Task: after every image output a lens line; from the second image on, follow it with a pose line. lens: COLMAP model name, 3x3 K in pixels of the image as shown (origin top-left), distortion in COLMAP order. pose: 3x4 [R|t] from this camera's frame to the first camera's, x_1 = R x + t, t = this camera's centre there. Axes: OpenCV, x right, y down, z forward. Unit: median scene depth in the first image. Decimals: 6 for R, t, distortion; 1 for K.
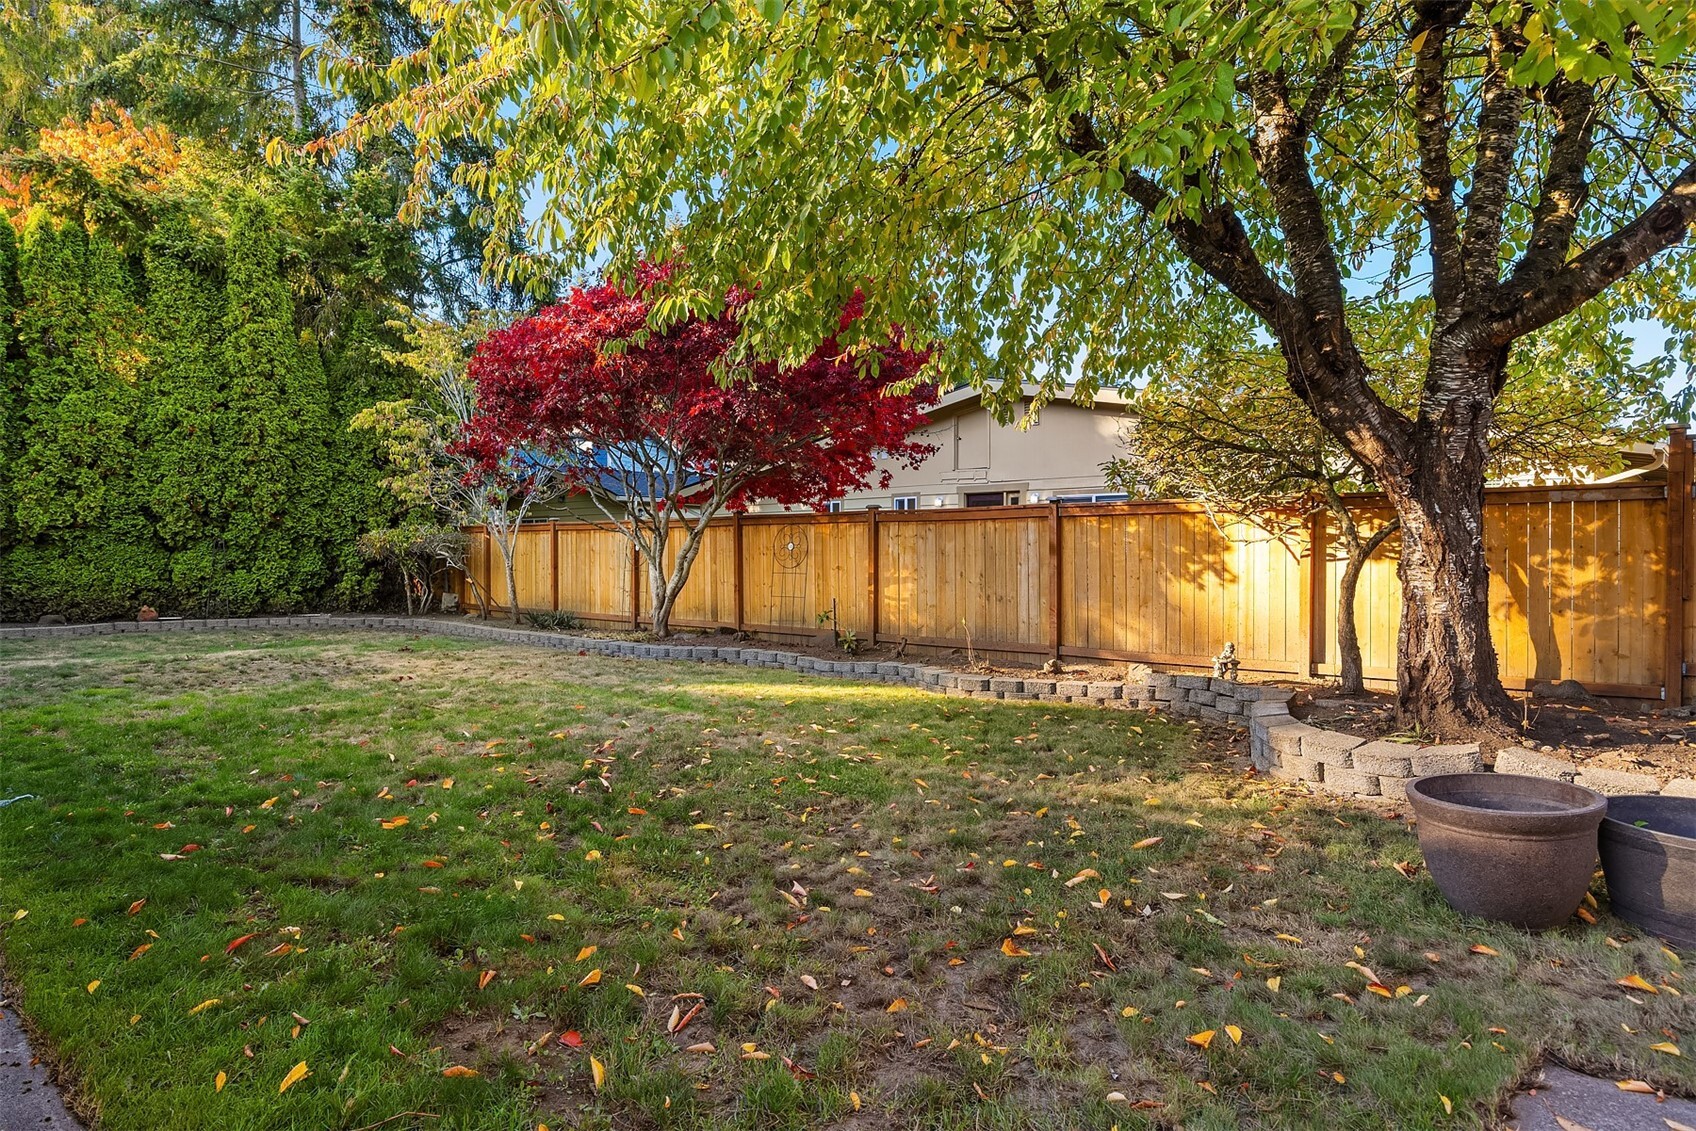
lens RADIAL K [[1018.5, 0, 848.0], [0, 1018.5, 565.5], [0, 0, 1]] dist [-0.000093, 0.002618]
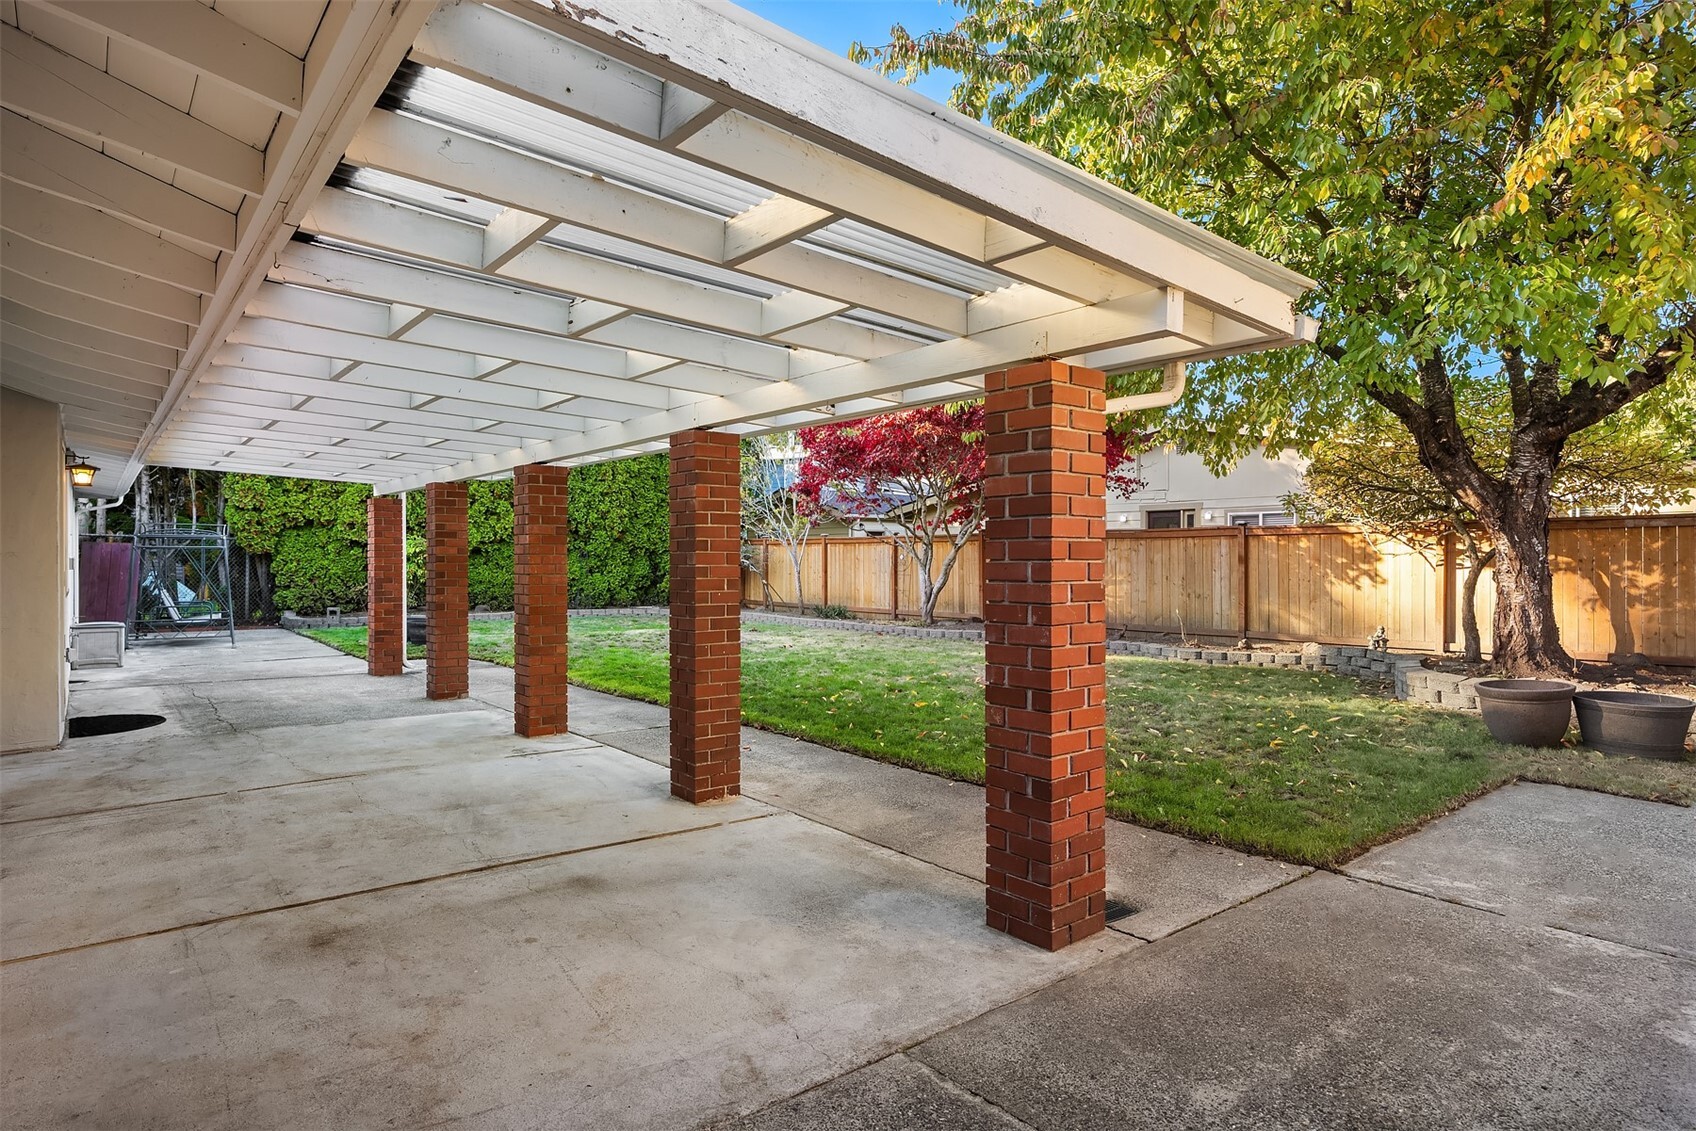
lens RADIAL K [[968.8, 0, 848.0], [0, 968.8, 565.5], [0, 0, 1]] dist [0.007144, -0.001376]
pose [[0.989638, 0.000892, -0.143581, -0.136756], [-0.001504, 0.999990, -0.004154, -0.001888], [0.143576, 0.004326, 0.989630, -0.367618]]
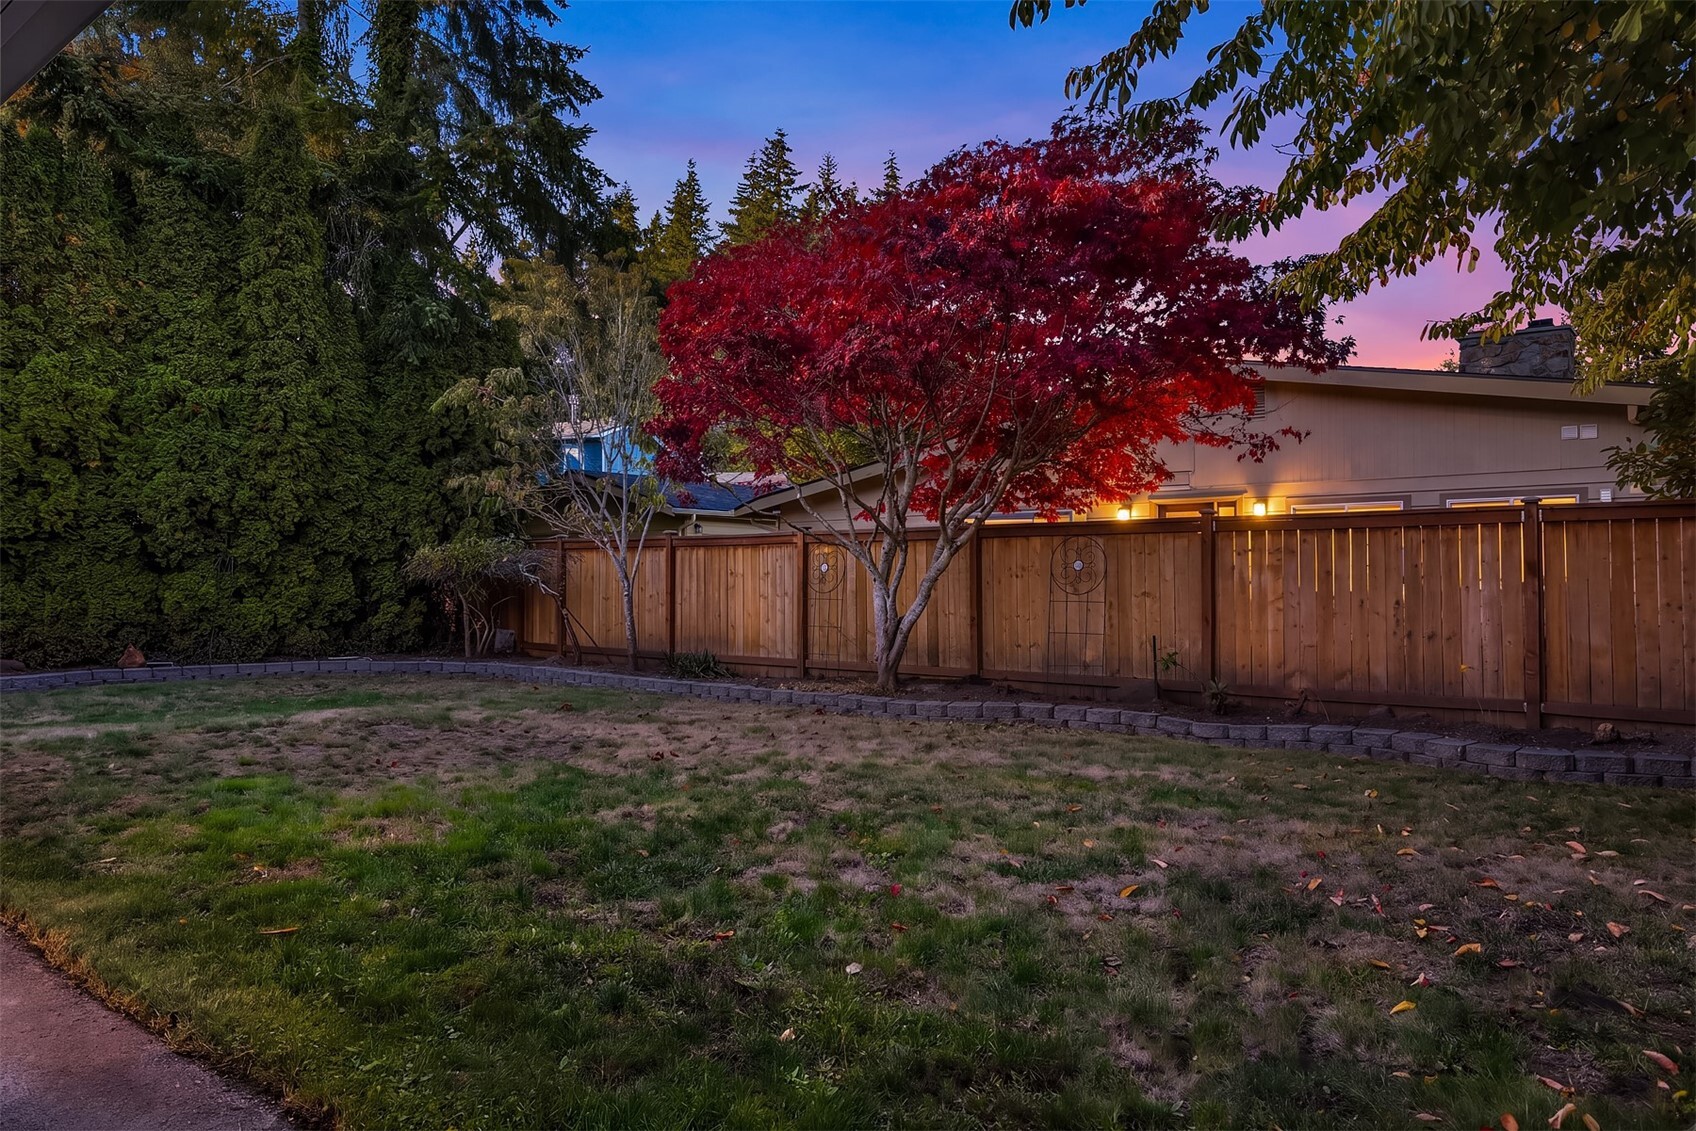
lens RADIAL K [[1130.4, 0, 848.0], [0, 1130.4, 565.5], [0, 0, 1]] dist [-0.001731, -0.002169]
pose [[0.998340, 0.002361, 0.057539, -0.341820], [-0.000792, 0.999628, -0.027271, 0.004747], [-0.057582, 0.027181, 0.997971, 0.243419]]
